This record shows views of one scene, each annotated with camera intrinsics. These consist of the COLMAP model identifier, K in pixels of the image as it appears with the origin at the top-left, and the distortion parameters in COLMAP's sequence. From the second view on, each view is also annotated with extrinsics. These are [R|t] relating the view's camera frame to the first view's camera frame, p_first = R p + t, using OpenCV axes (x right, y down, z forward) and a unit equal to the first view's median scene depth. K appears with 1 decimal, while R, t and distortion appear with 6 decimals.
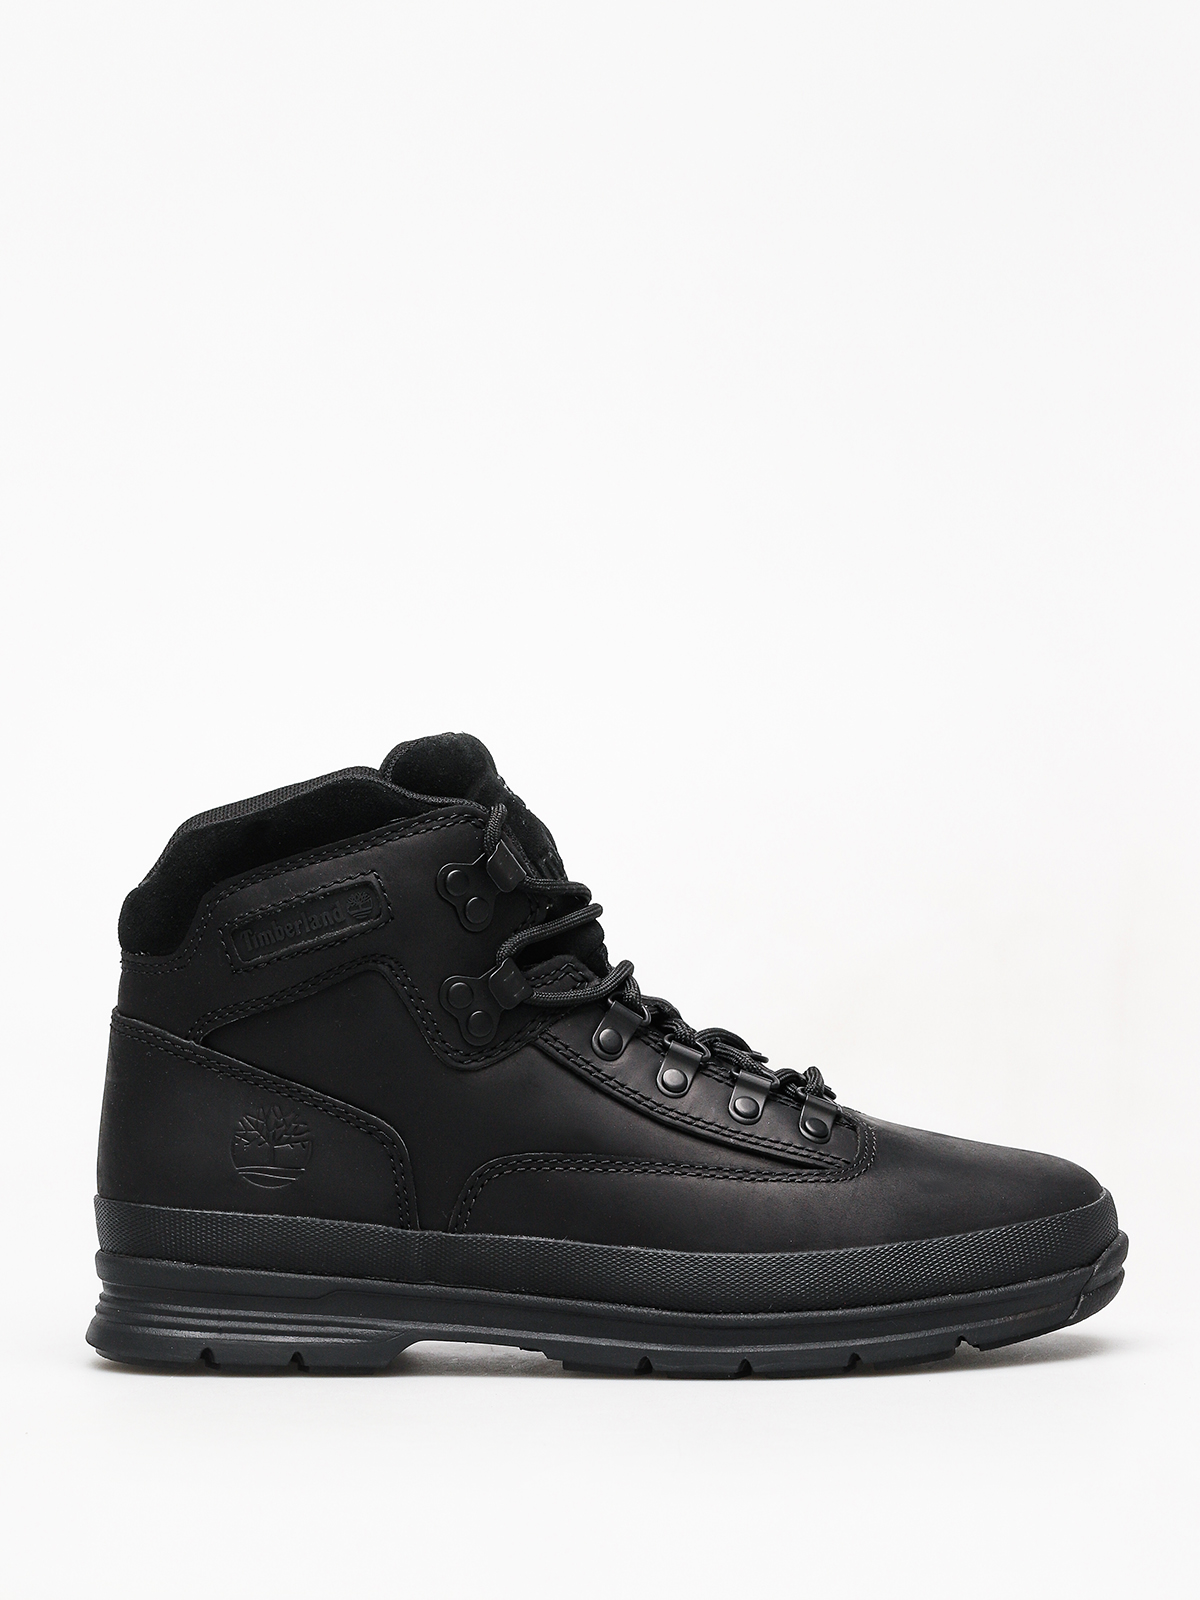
lens RADIAL K [[5947.9, 0, 599.2], [0, 5947.9, 799.3], [0, 0, 1]] dist [-0.228538, 0.000000]
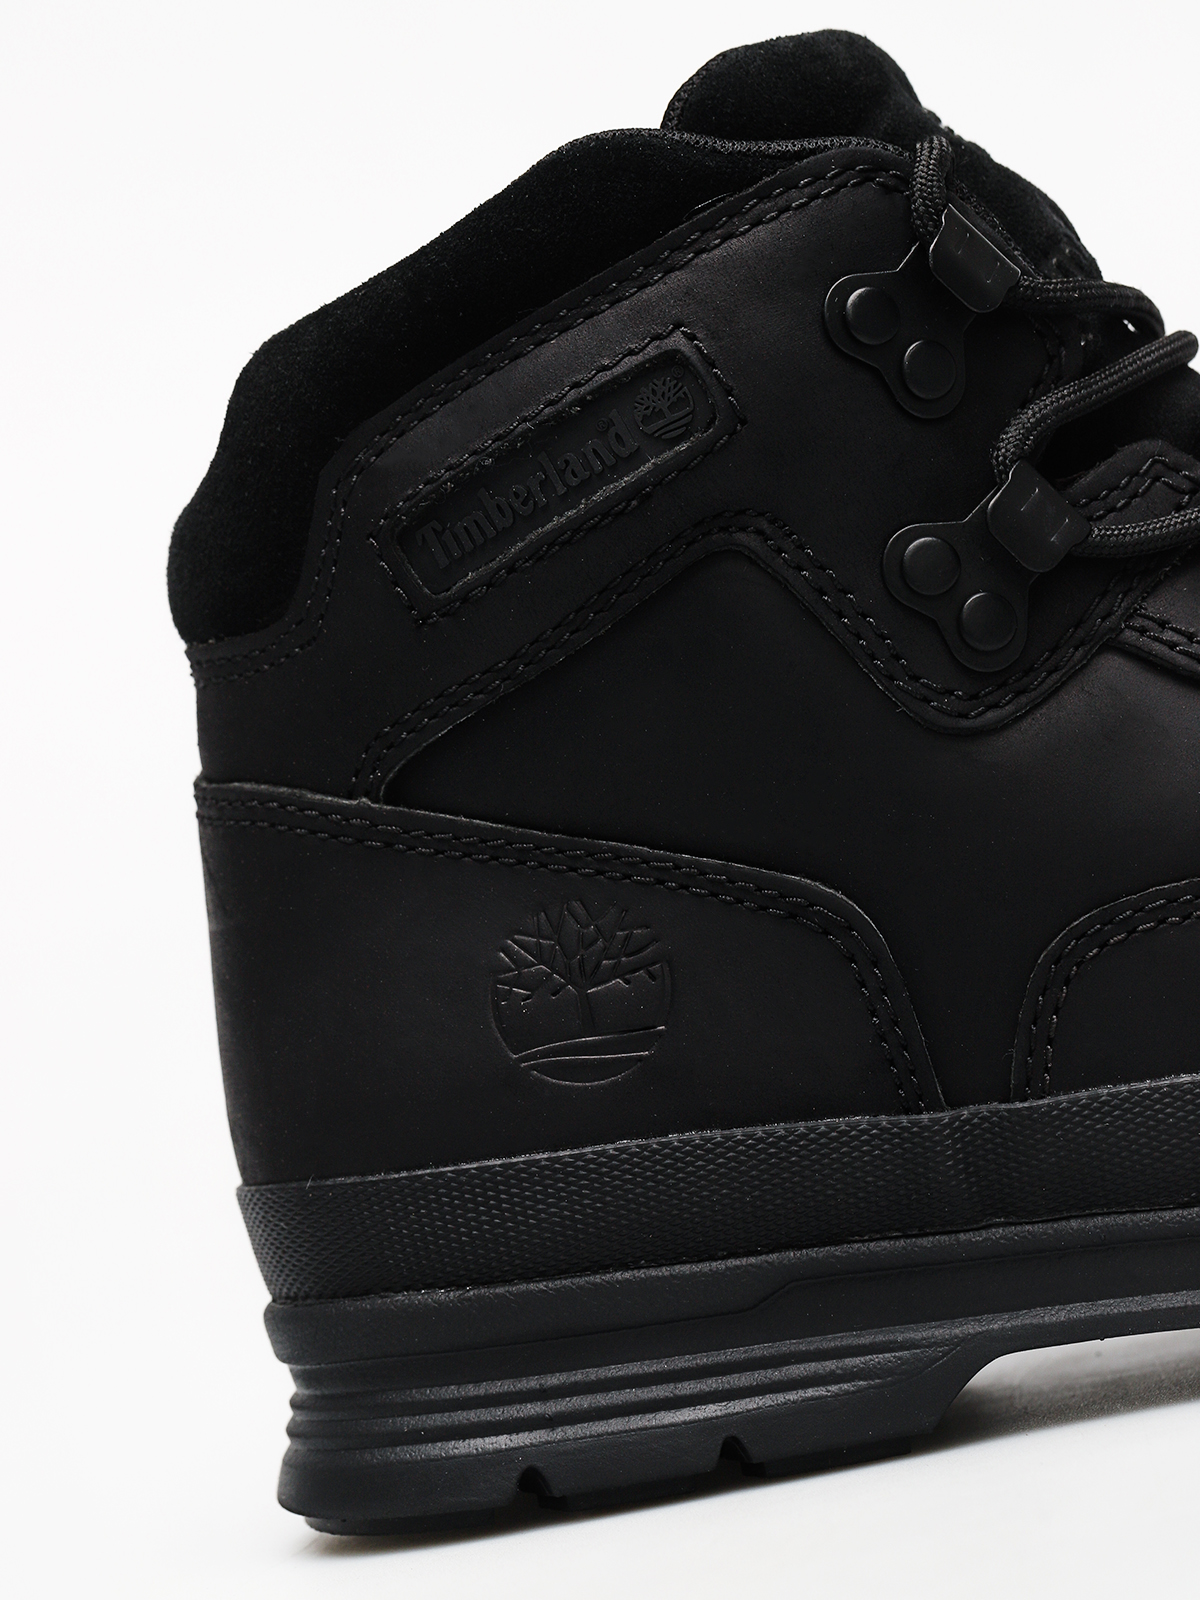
lens RADIAL K [[5947.9, 0, 601.9], [0, 5947.9, 801.0], [0, 0, 1]] dist [-0.228538, 0.000000]
pose [[0.976283, -0.202263, -0.077210, -0.016626], [0.200887, 0.979288, -0.025270, 0.056104], [0.080722, 0.009160, 0.996695, 0.558886]]
